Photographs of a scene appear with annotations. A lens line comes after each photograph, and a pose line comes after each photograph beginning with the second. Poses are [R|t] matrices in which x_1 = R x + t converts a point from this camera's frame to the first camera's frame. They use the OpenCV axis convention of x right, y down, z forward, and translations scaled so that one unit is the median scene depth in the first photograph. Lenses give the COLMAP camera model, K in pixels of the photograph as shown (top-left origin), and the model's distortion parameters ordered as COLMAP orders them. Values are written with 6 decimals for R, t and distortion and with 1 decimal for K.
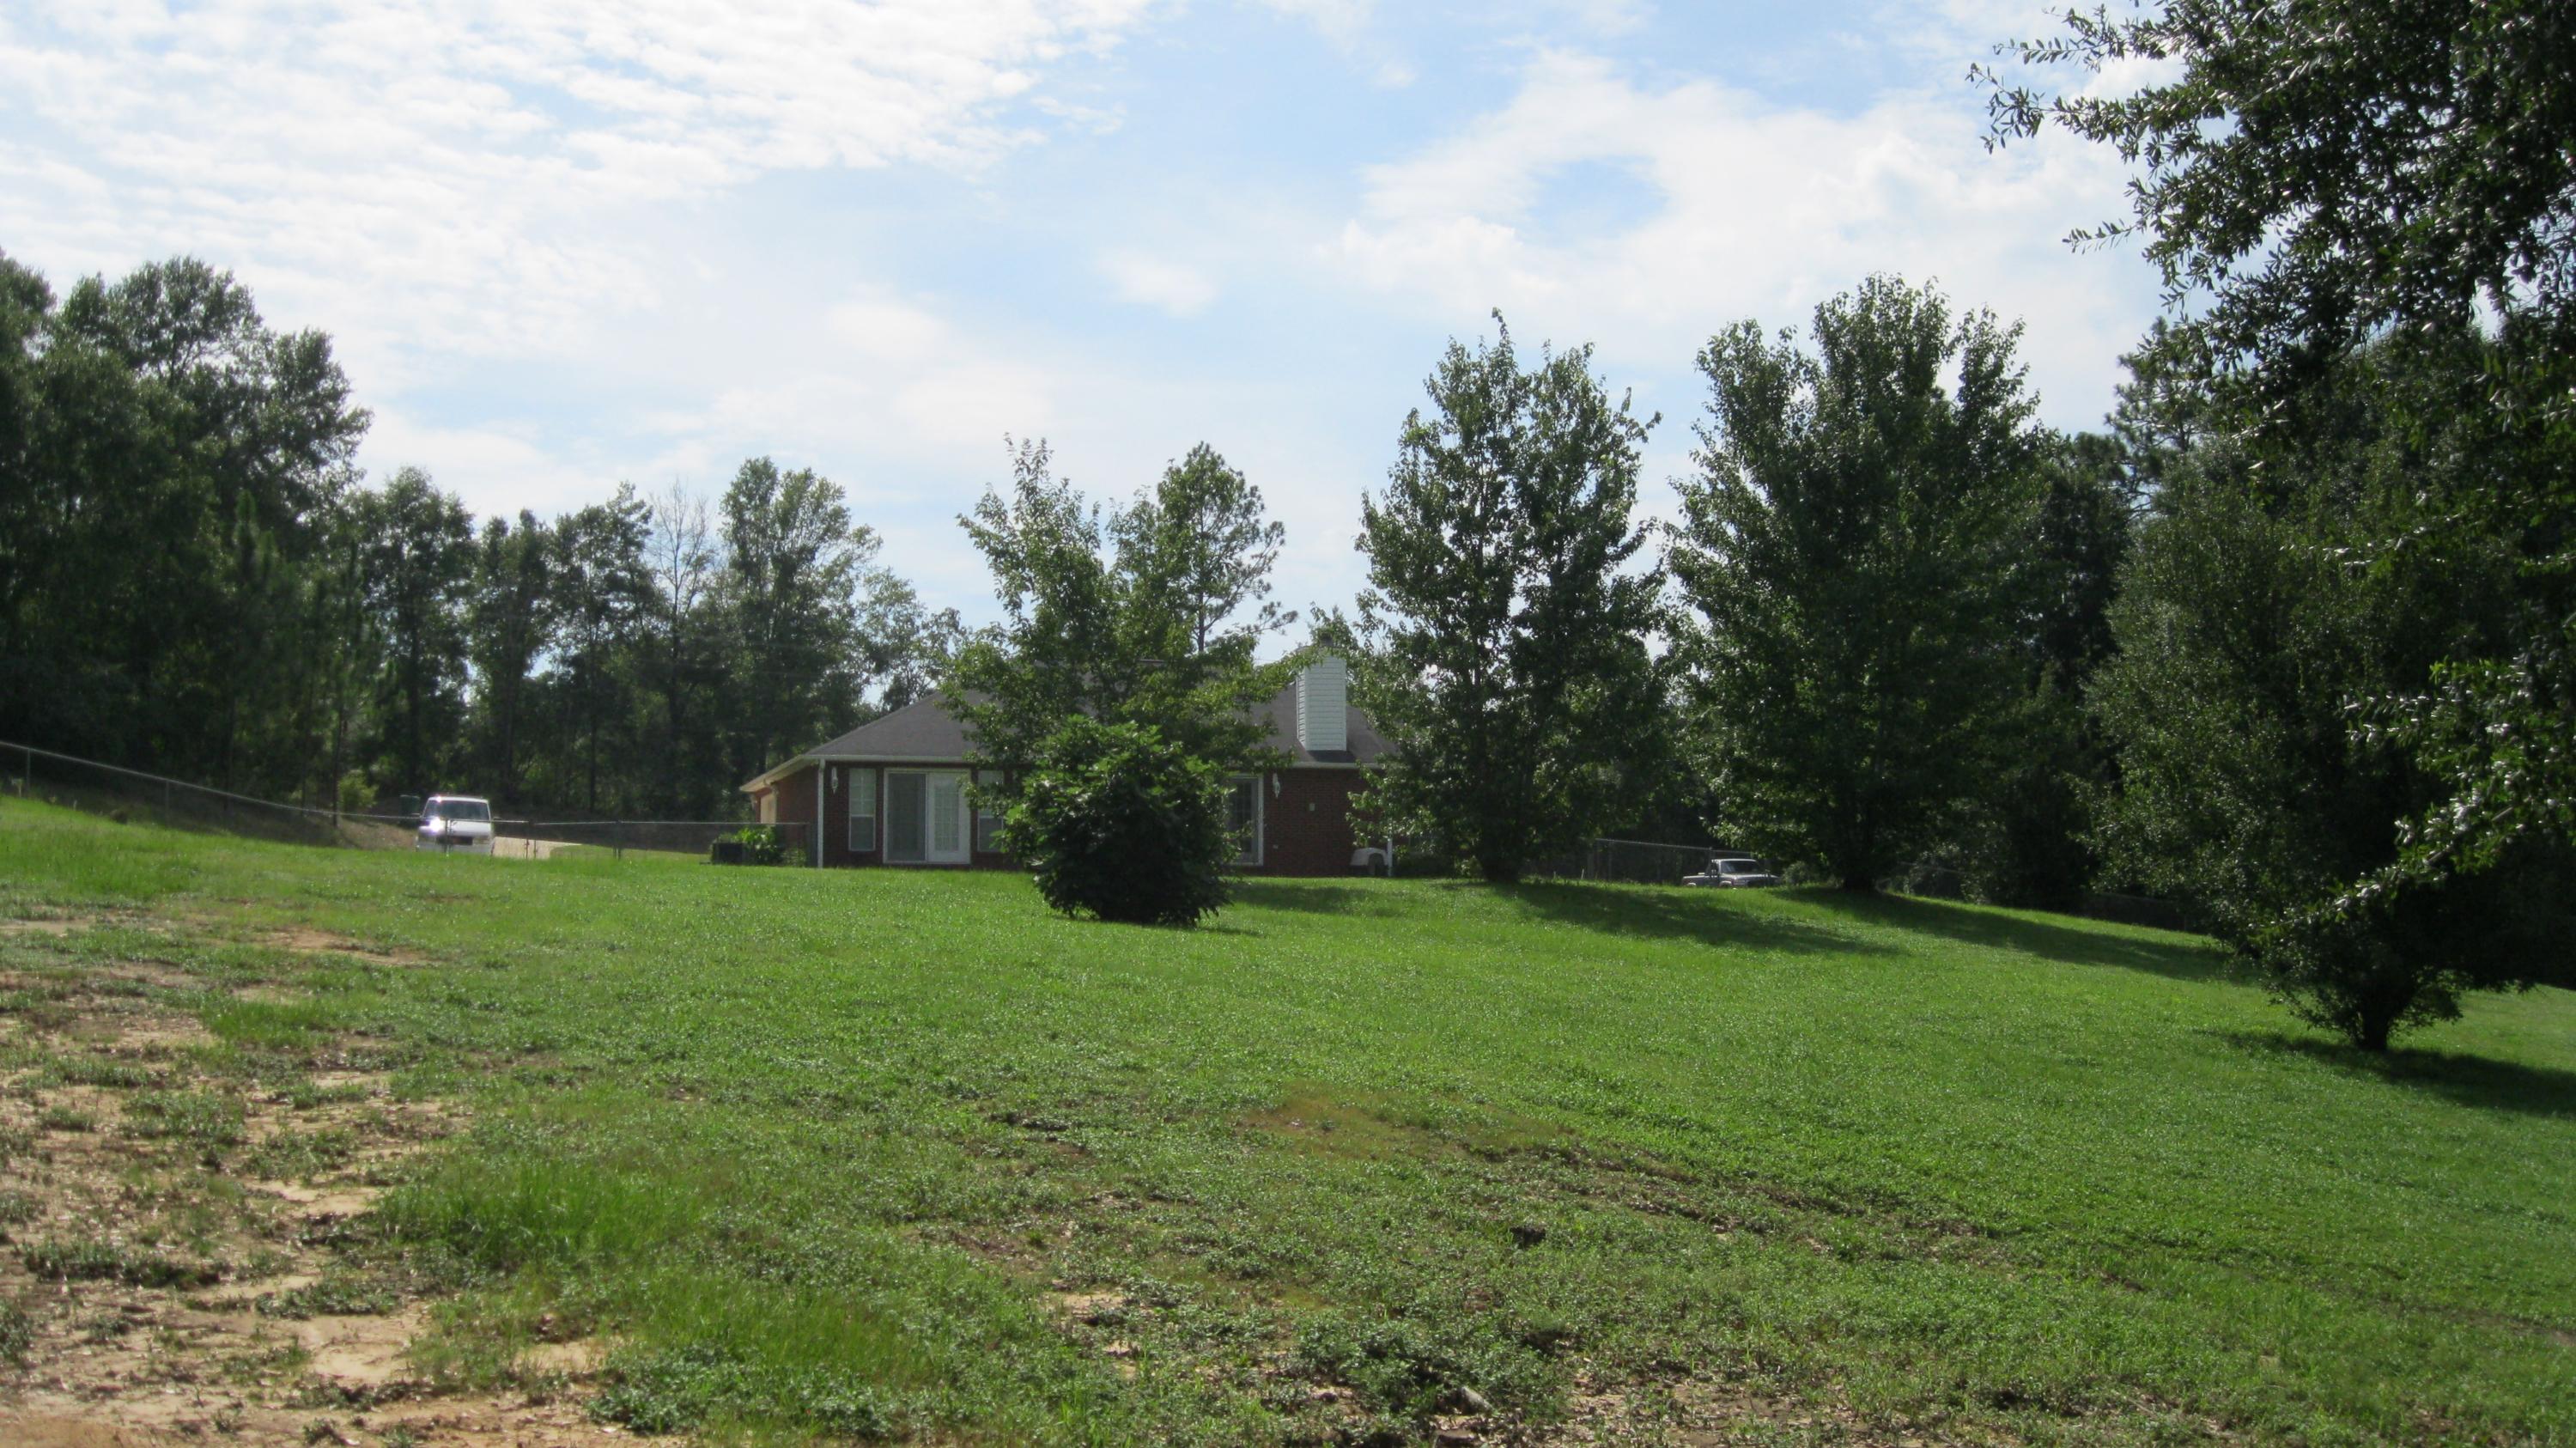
lens RADIAL K [[2672.5, 0, 1271.3], [0, 2672.5, 740.1], [0, 0, 1]] dist [-0.104496, 0.000000]
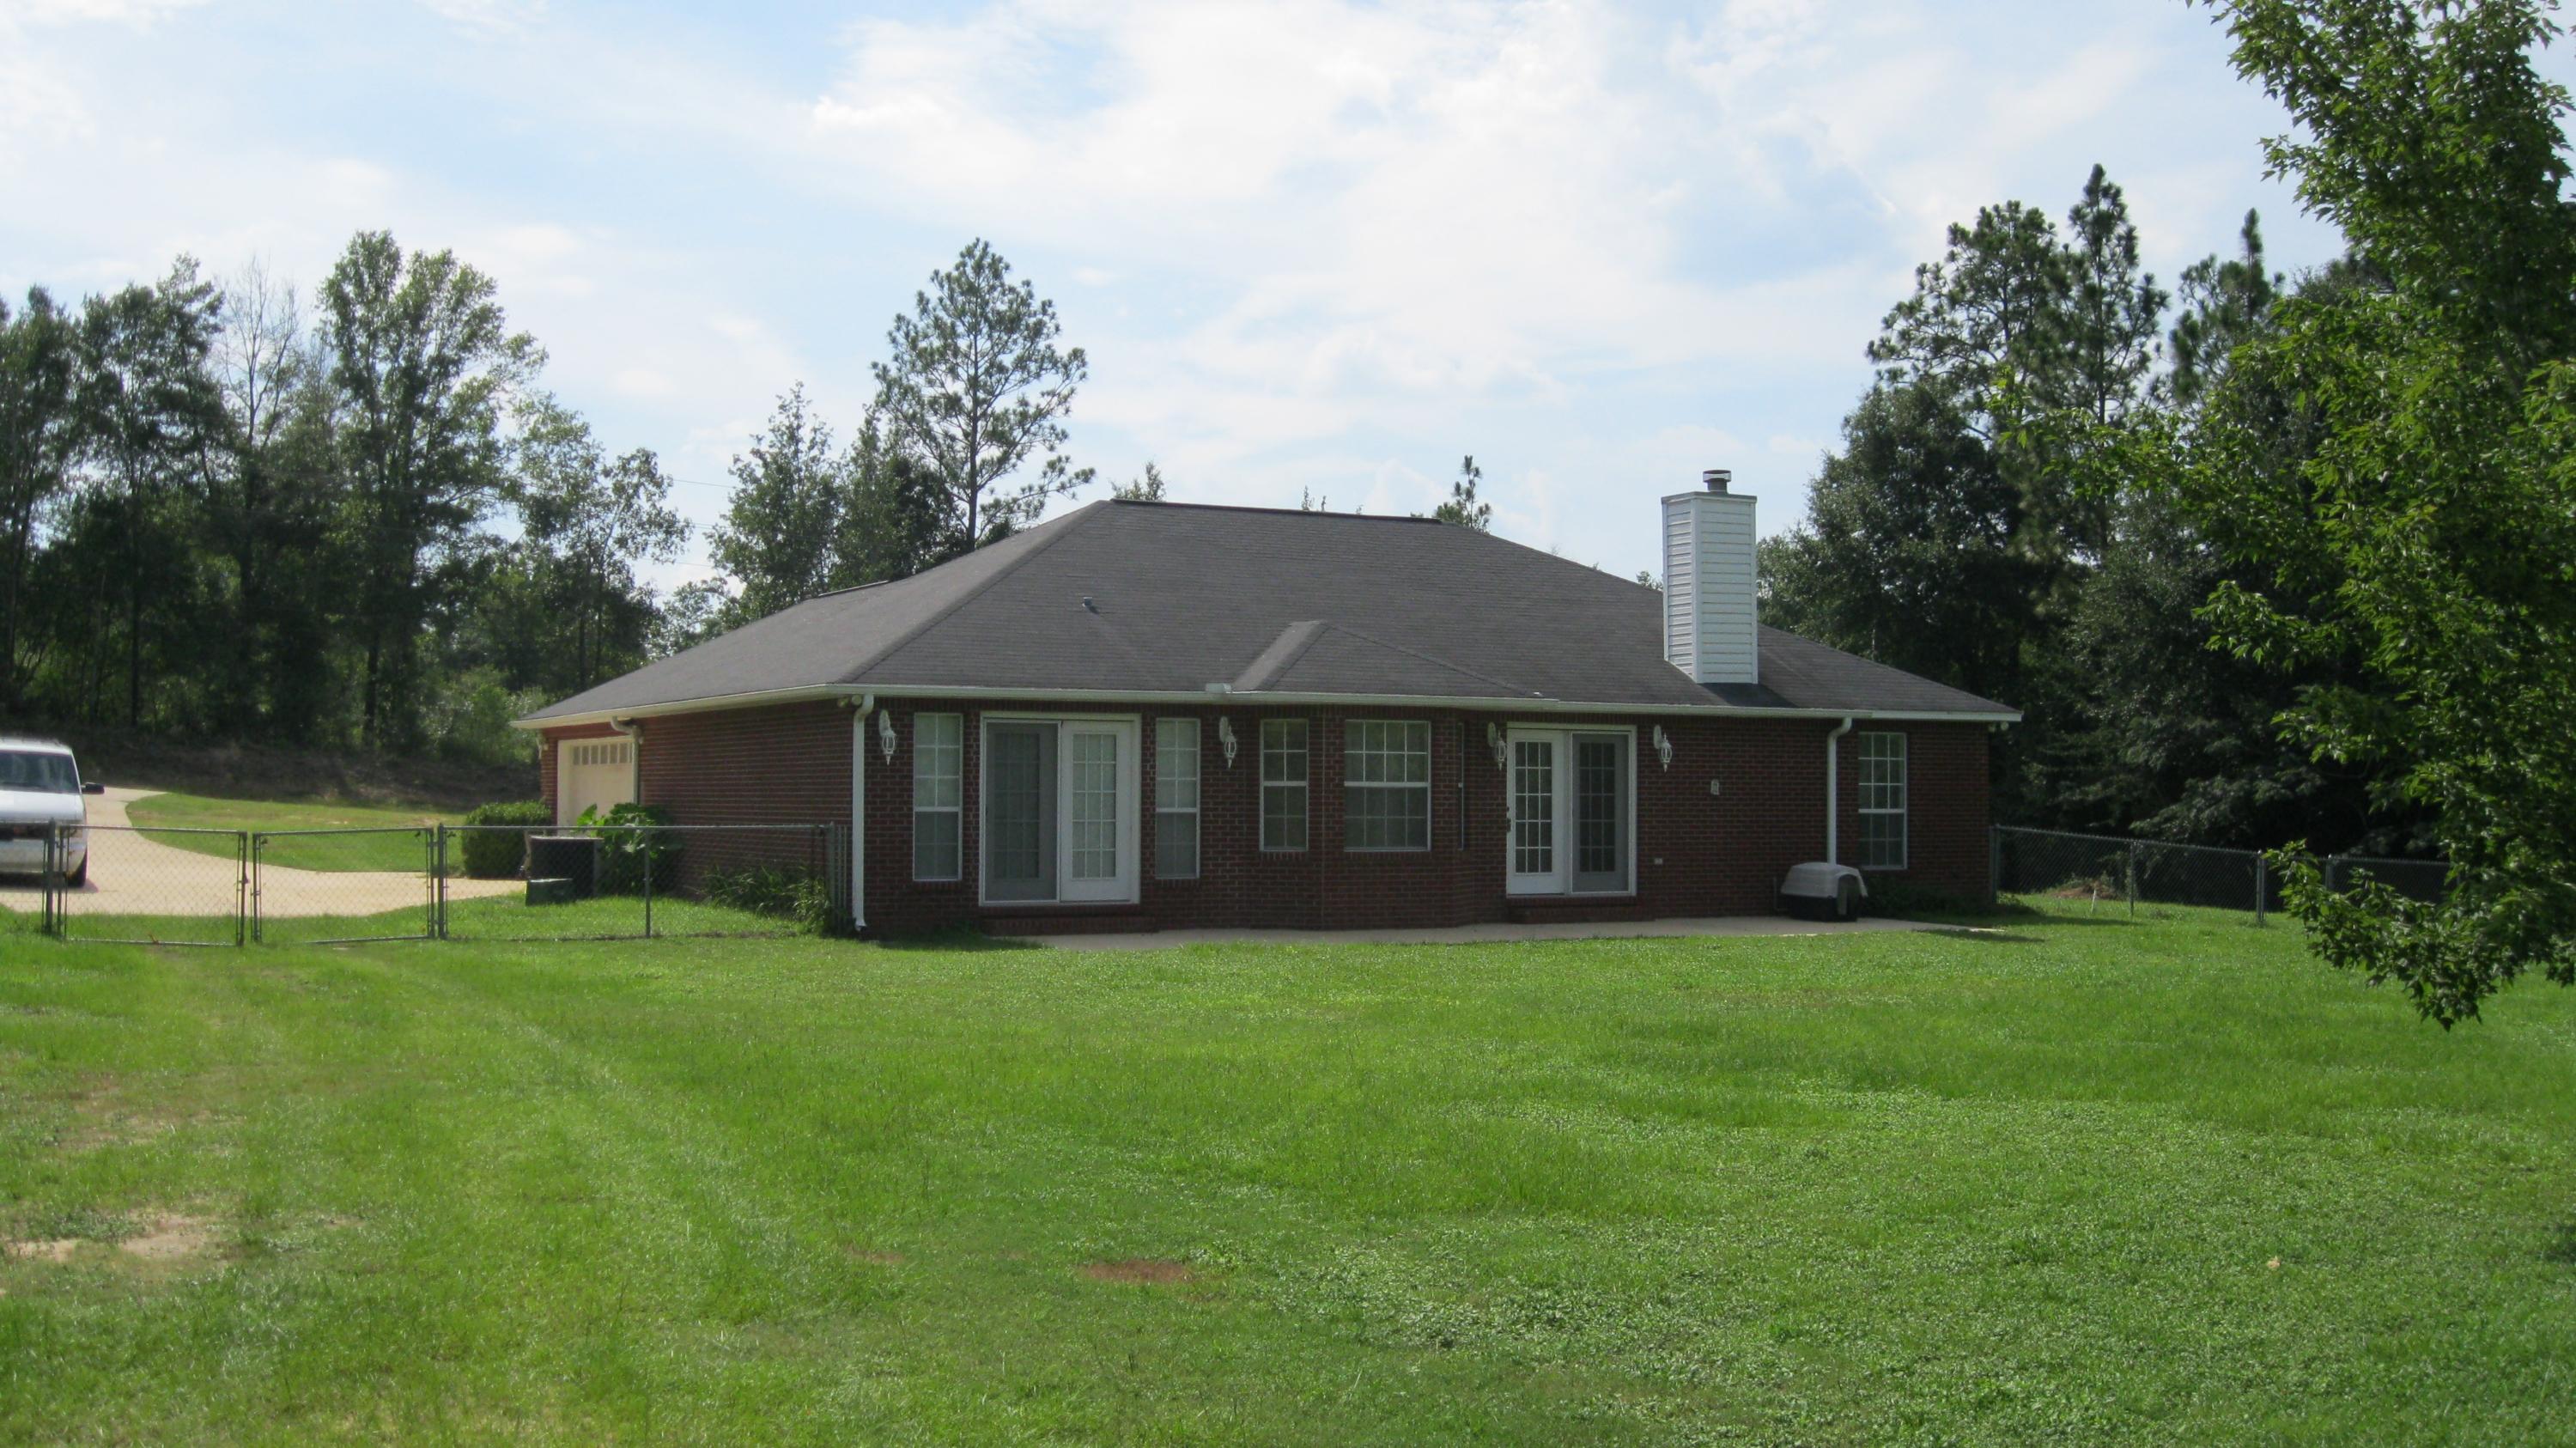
lens RADIAL K [[2672.5, 0, 1307.5], [0, 2672.5, 704.4], [0, 0, 1]] dist [-0.104496, 0.000000]
pose [[0.977659, 0.012512, 0.209825, -0.094532], [-0.018487, 0.999477, 0.026540, -0.002489], [-0.209383, -0.029826, 0.977379, 0.254204]]
